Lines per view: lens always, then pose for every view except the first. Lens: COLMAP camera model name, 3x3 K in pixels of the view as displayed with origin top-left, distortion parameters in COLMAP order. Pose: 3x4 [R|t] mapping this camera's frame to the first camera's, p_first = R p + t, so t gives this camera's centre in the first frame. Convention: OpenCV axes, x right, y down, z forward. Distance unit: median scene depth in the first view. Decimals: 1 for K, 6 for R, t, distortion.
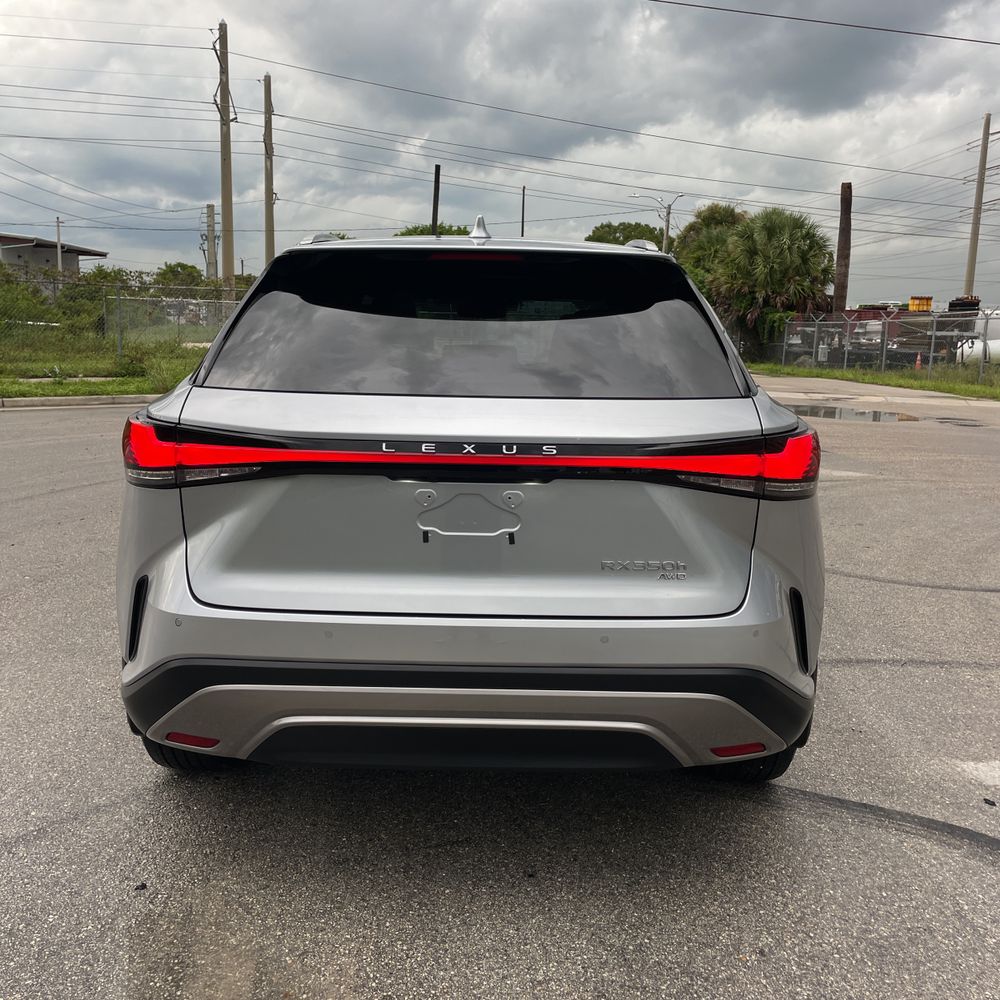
lens RADIAL K [[1021.0, 0, 491.6], [0, 1021.0, 503.8], [0, 0, 1]] dist [0.022065, 0.000000]
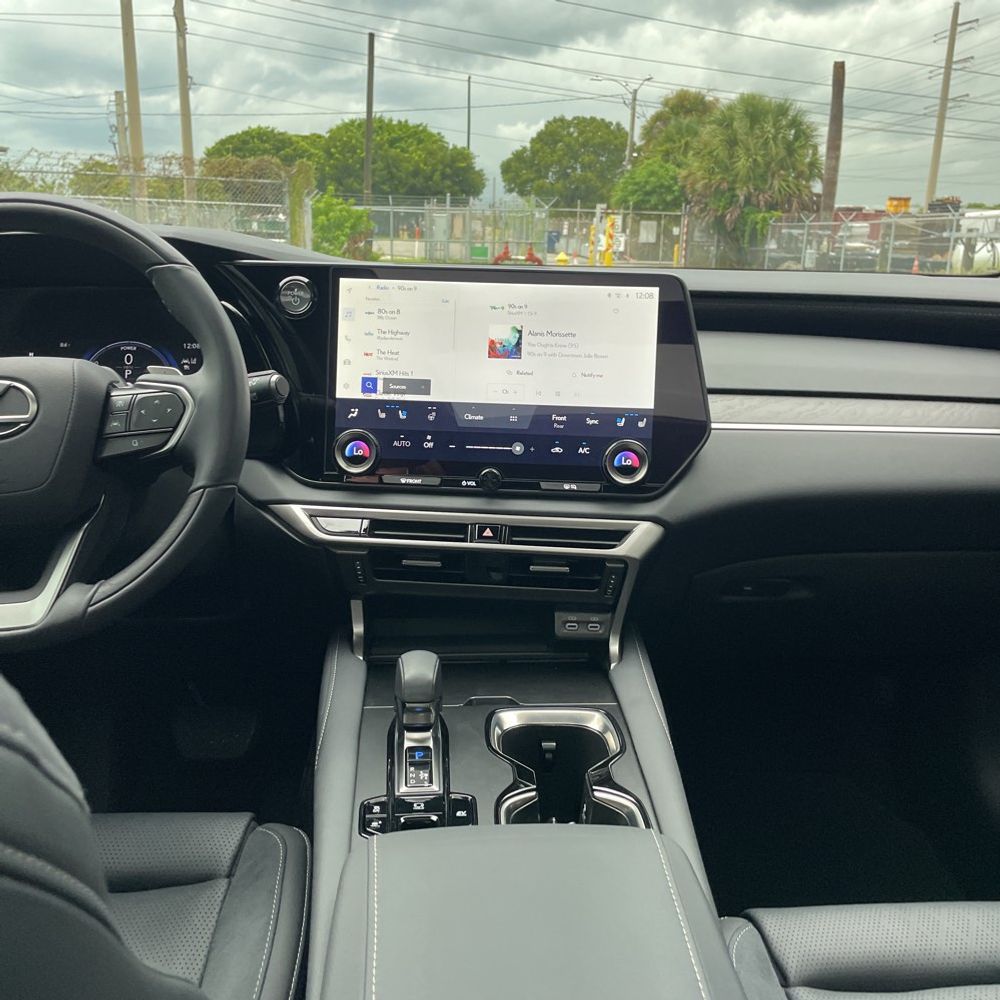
lens RADIAL K [[1021.0, 0, 503.9], [0, 1021.0, 502.4], [0, 0, 1]] dist [0.022065, 0.000000]
pose [[0.997881, -0.016460, 0.062944, -0.002948], [0.011018, 0.996247, 0.085848, -0.014240], [-0.064121, -0.084973, 0.994318, 0.104868]]
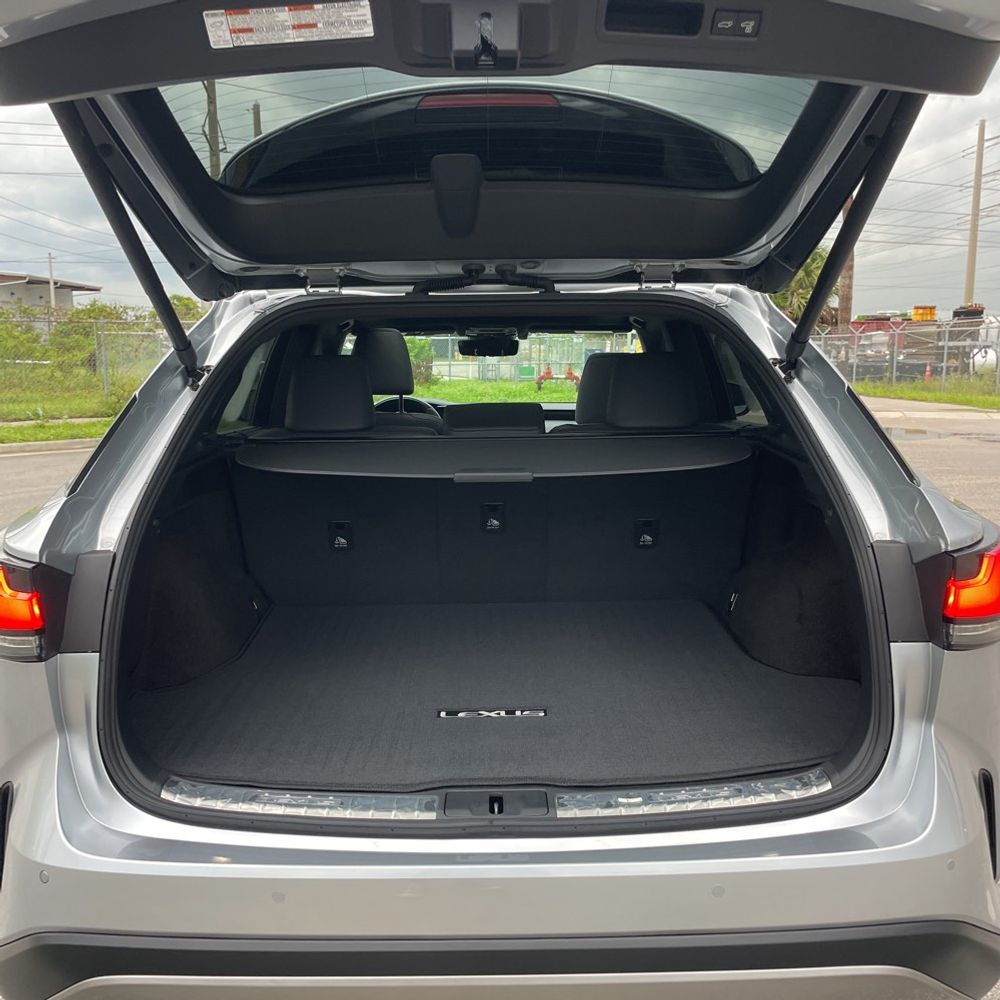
lens RADIAL K [[1021.0, 0, 497.1], [0, 1021.0, 519.8], [0, 0, 1]] dist [0.022065, 0.000000]
pose [[0.999474, -0.032331, 0.002356, -0.001165], [0.032344, 0.999461, -0.005573, -0.005784], [-0.002174, 0.005647, 0.999982, 0.022123]]
